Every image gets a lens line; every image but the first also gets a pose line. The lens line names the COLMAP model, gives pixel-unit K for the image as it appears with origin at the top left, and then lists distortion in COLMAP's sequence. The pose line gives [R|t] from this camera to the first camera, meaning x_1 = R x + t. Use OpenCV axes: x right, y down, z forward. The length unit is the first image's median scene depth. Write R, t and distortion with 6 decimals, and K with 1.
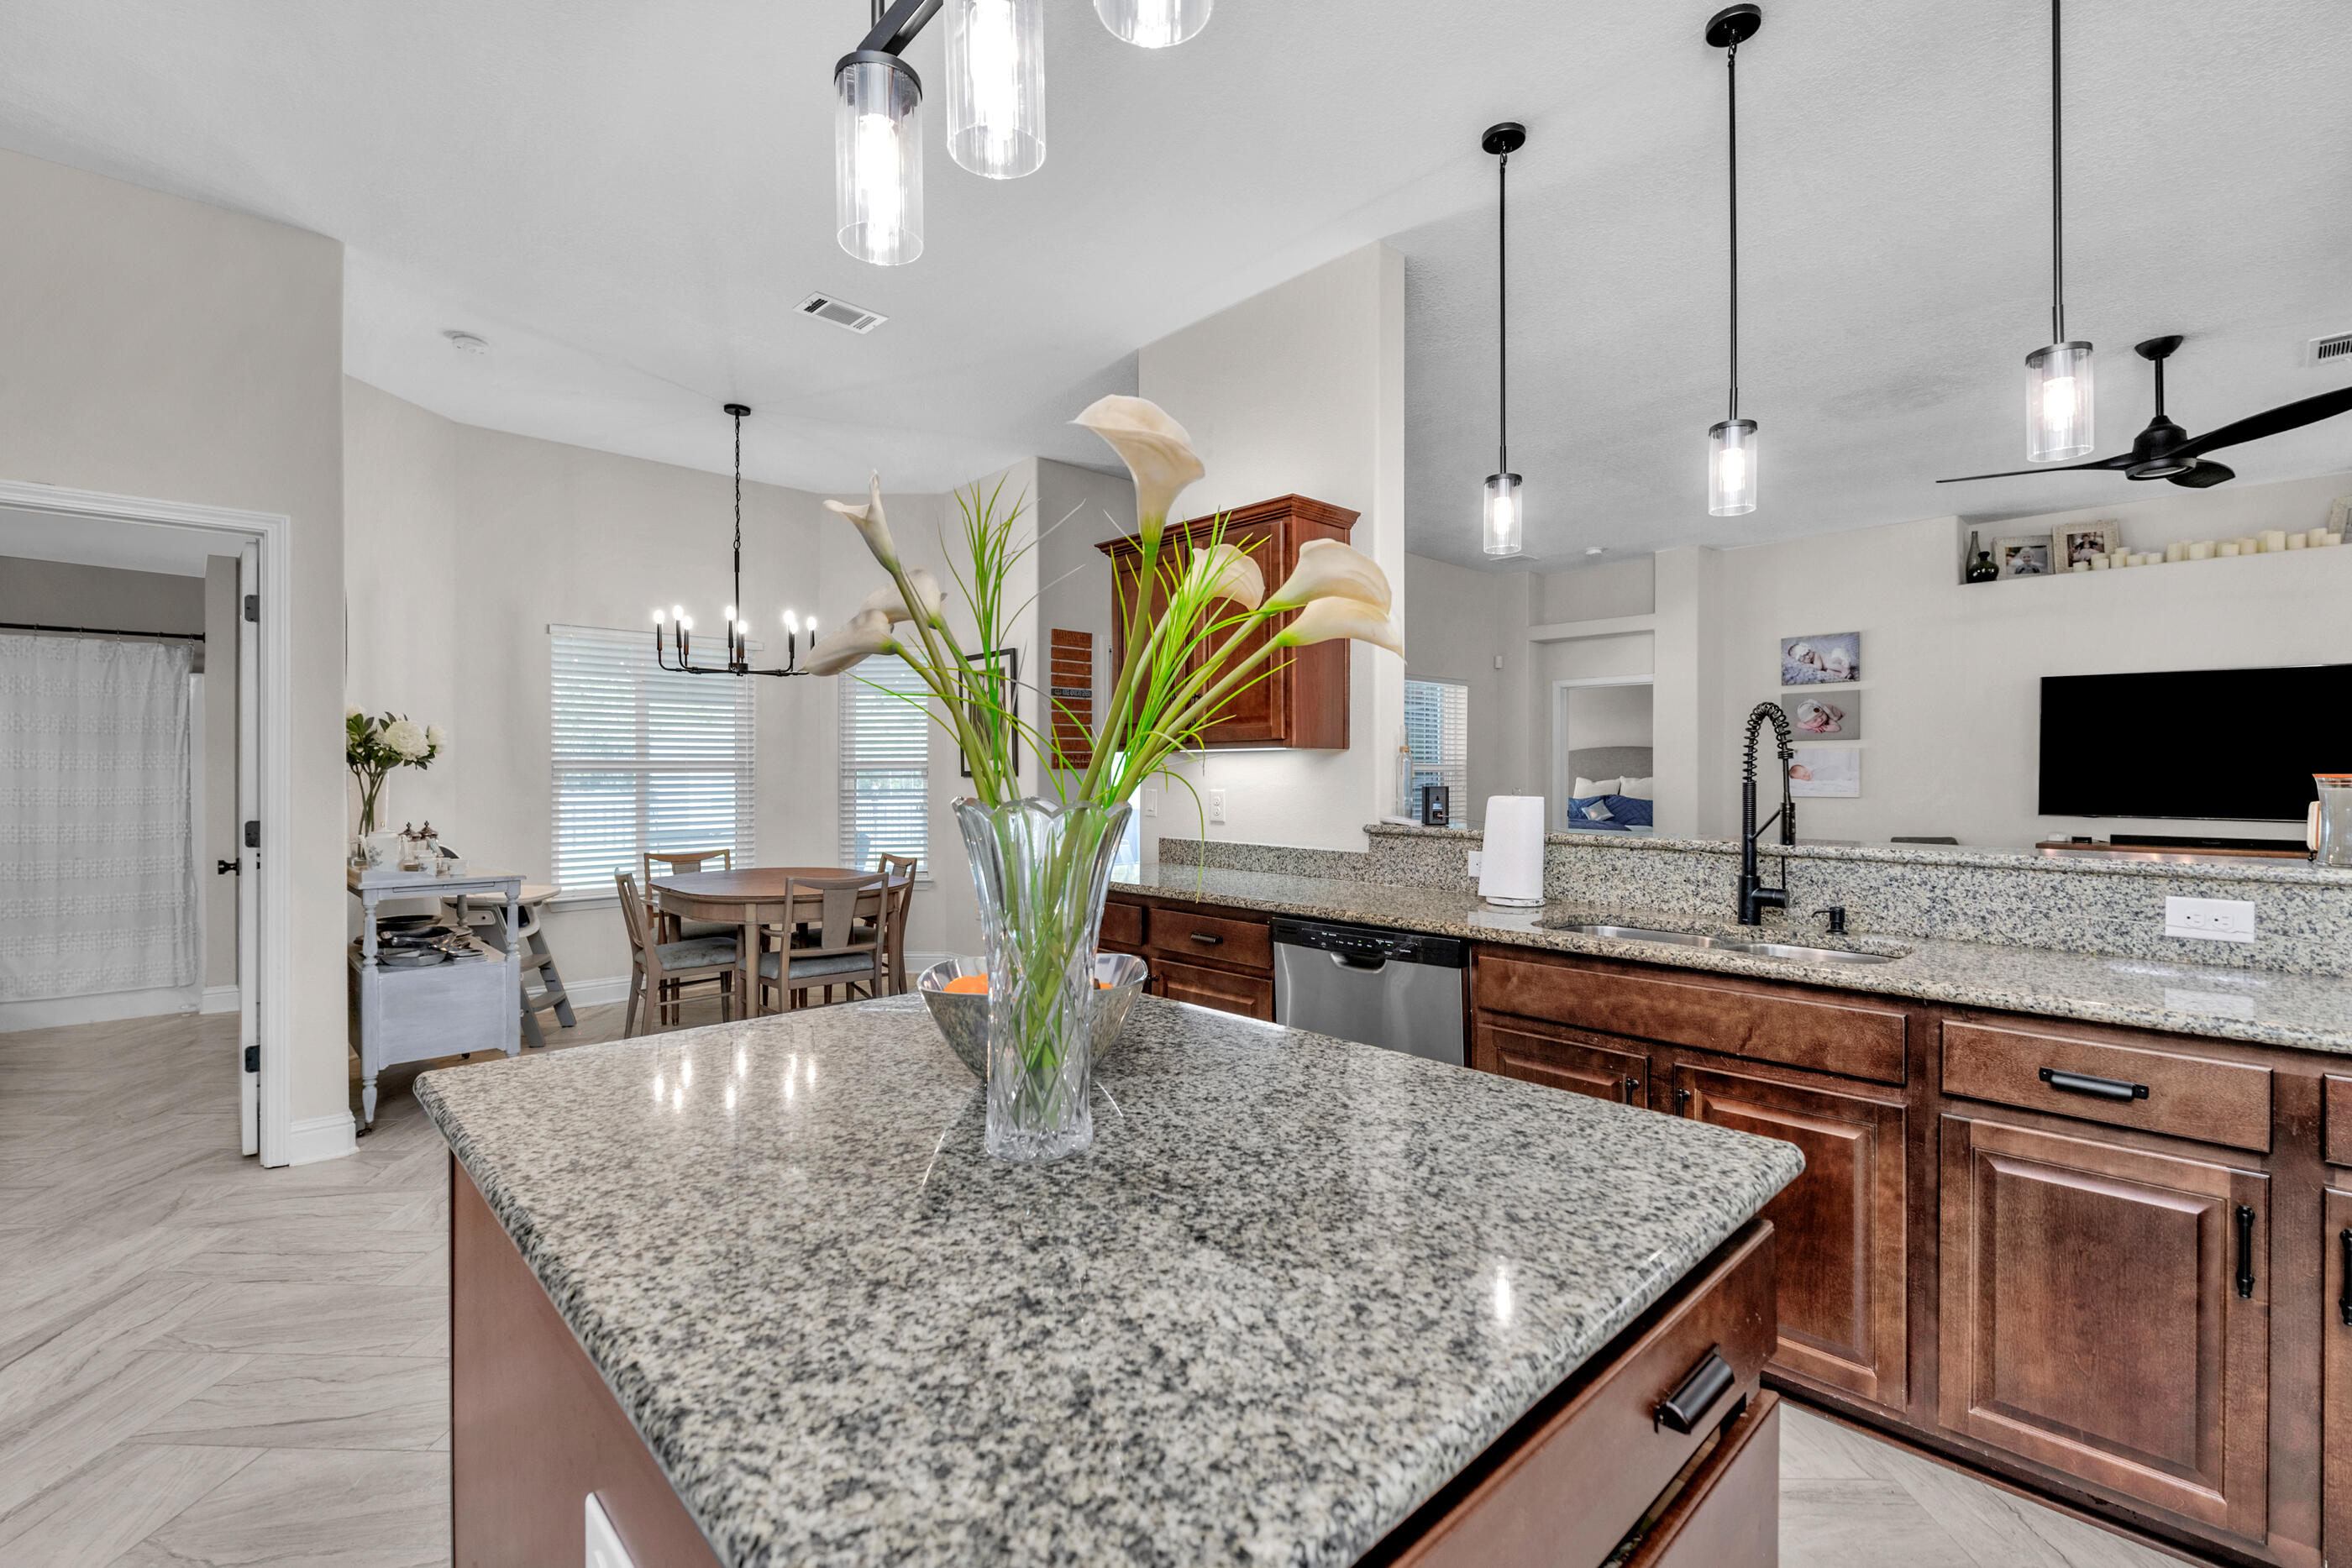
lens RADIAL K [[1043.1, 0, 1173.3], [0, 1043.1, 776.3], [0, 0, 1]] dist [-0.001754, -0.004404]
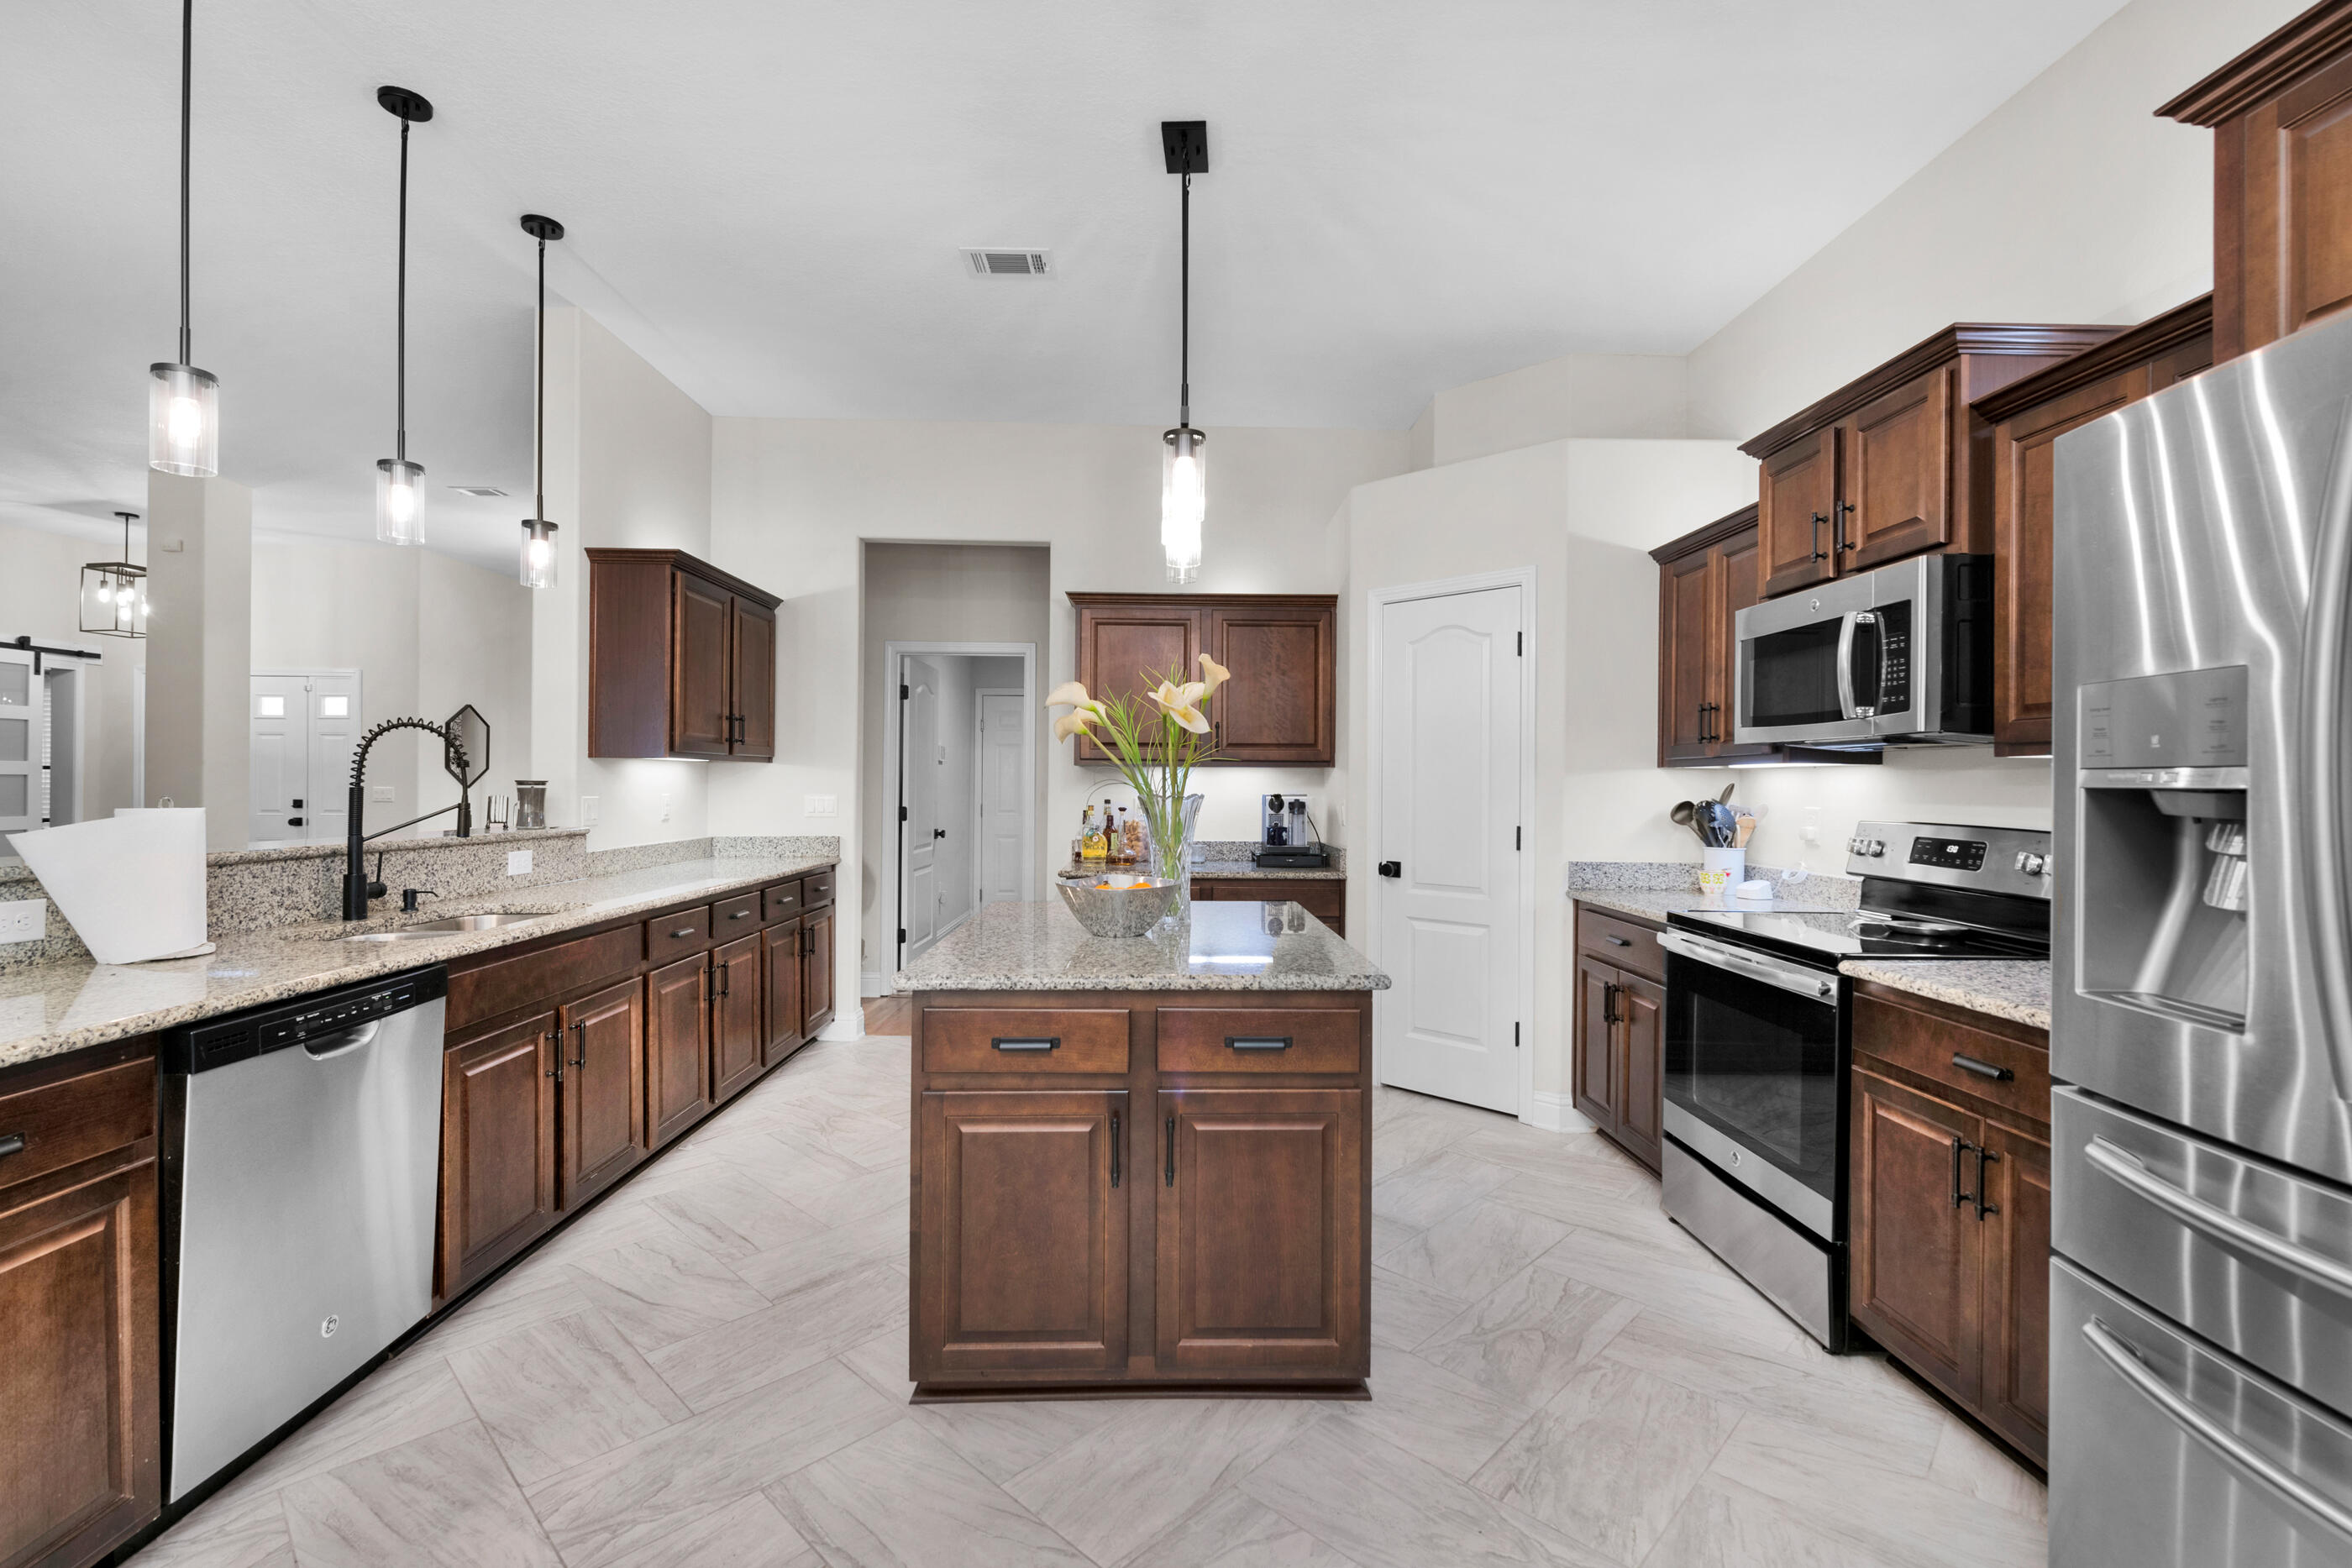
lens RADIAL K [[1043.1, 0, 1173.3], [0, 1043.1, 776.3], [0, 0, 1]] dist [-0.001754, -0.004404]
pose [[-0.746983, 0.000777, 0.664843, -1.122098], [-0.005474, 0.999958, -0.007319, -0.002608], [-0.664821, -0.009106, -0.746947, 1.770218]]
